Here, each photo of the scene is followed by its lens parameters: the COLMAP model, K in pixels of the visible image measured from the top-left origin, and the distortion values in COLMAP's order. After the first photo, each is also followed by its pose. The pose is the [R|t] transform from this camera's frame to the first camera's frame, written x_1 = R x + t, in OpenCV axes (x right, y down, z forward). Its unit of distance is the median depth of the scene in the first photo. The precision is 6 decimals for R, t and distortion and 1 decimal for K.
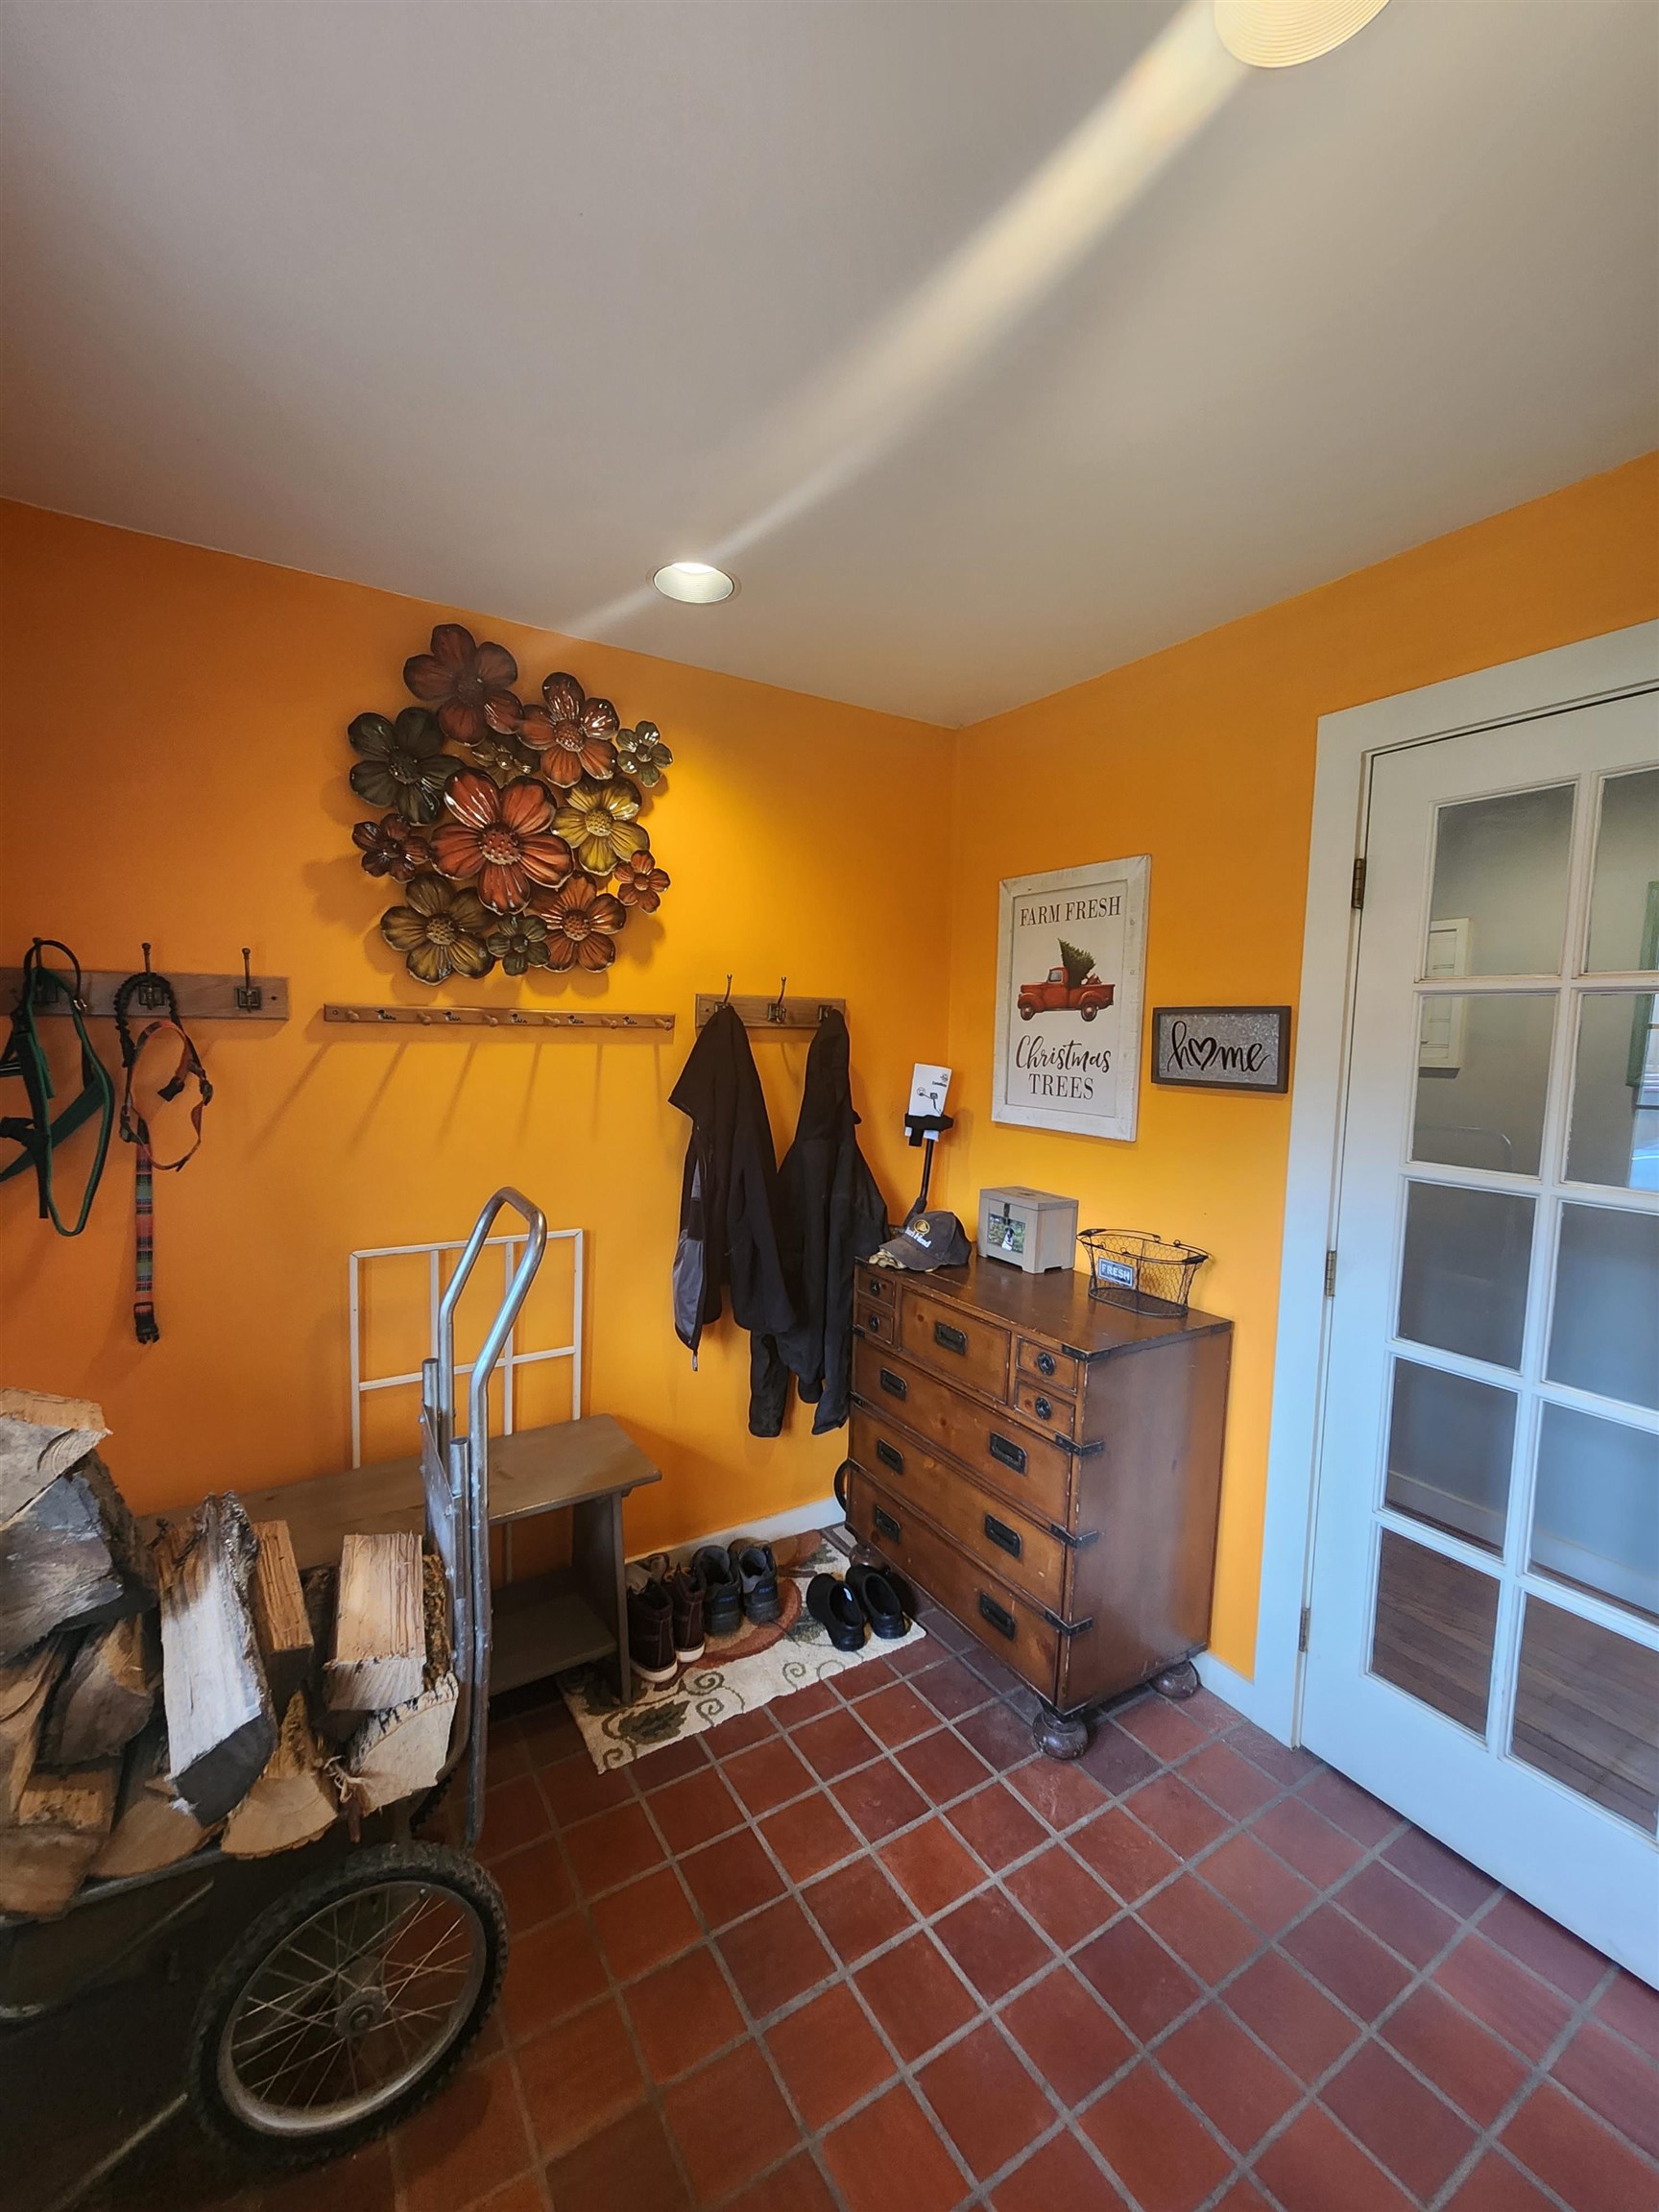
lens RADIAL K [[897.2, 0, 808.7], [0, 897.2, 1107.7], [0, 0, 1]] dist [-0.001154, -0.003660]
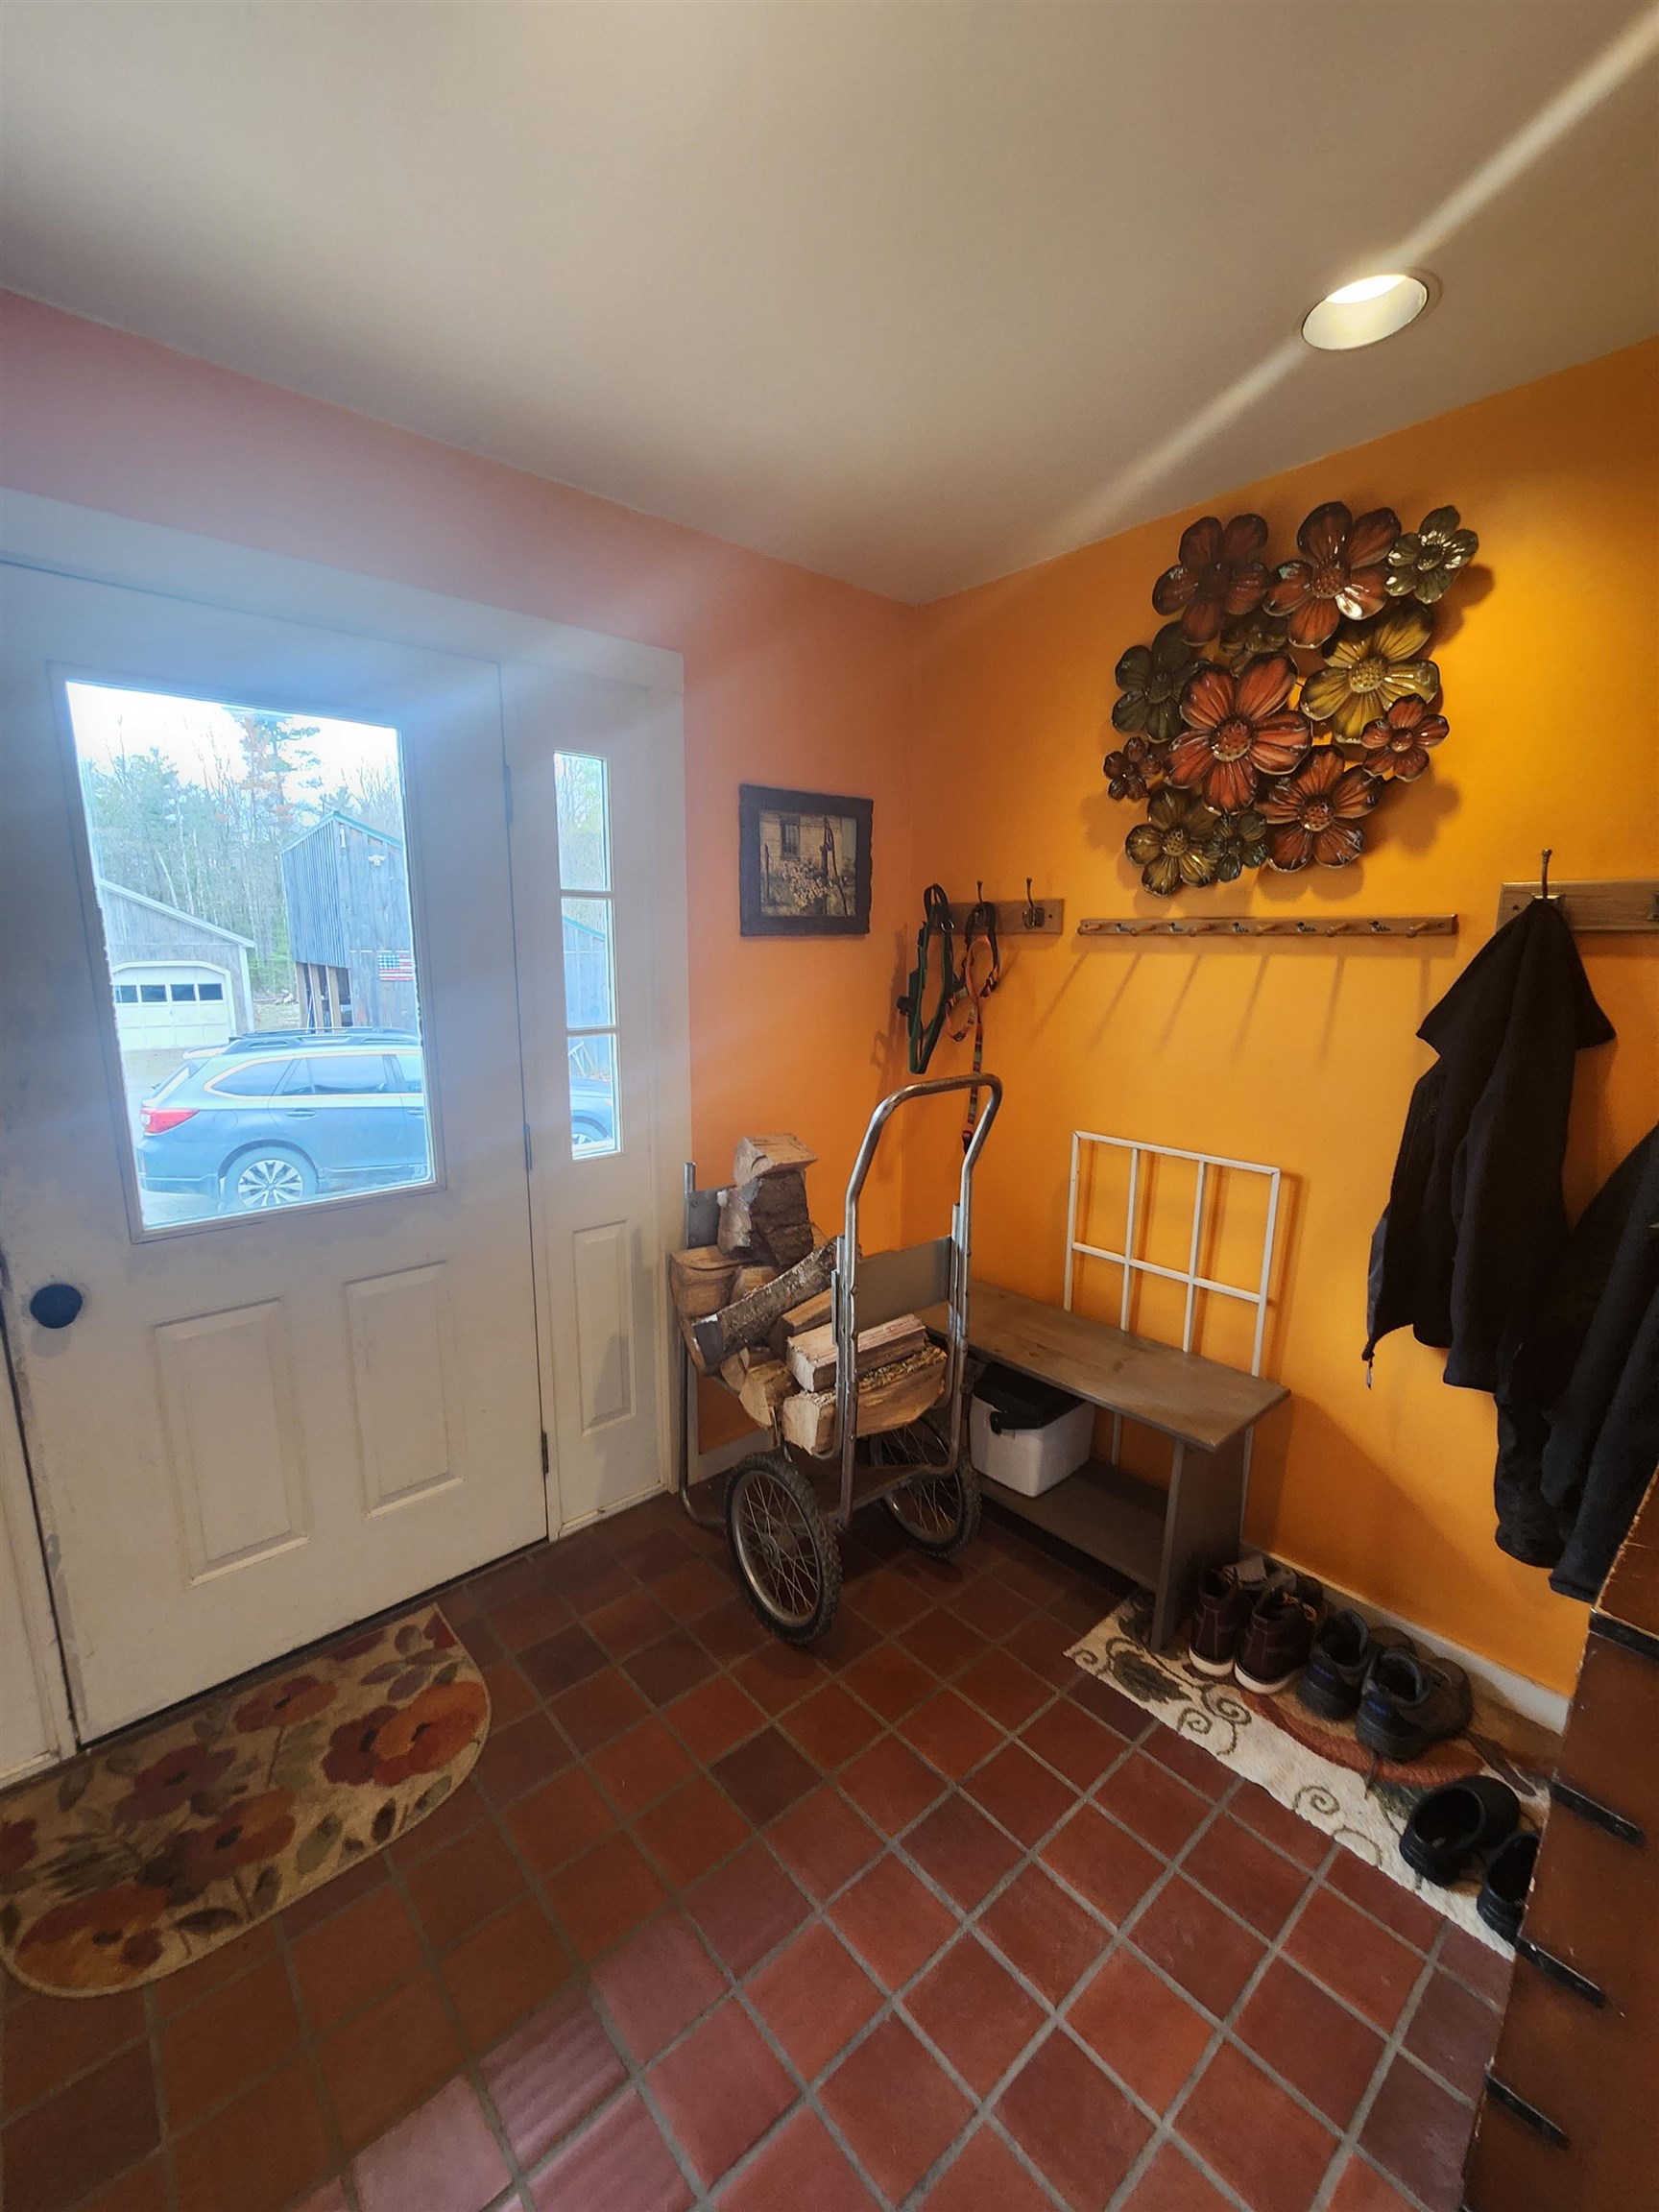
lens RADIAL K [[897.2, 0, 808.7], [0, 897.2, 1107.7], [0, 0, 1]] dist [-0.001154, -0.003660]
pose [[0.160064, 0.161572, -0.973794, 0.564630], [-0.086986, 0.984984, 0.149131, -0.015485], [0.983267, 0.060836, 0.171715, 0.430041]]
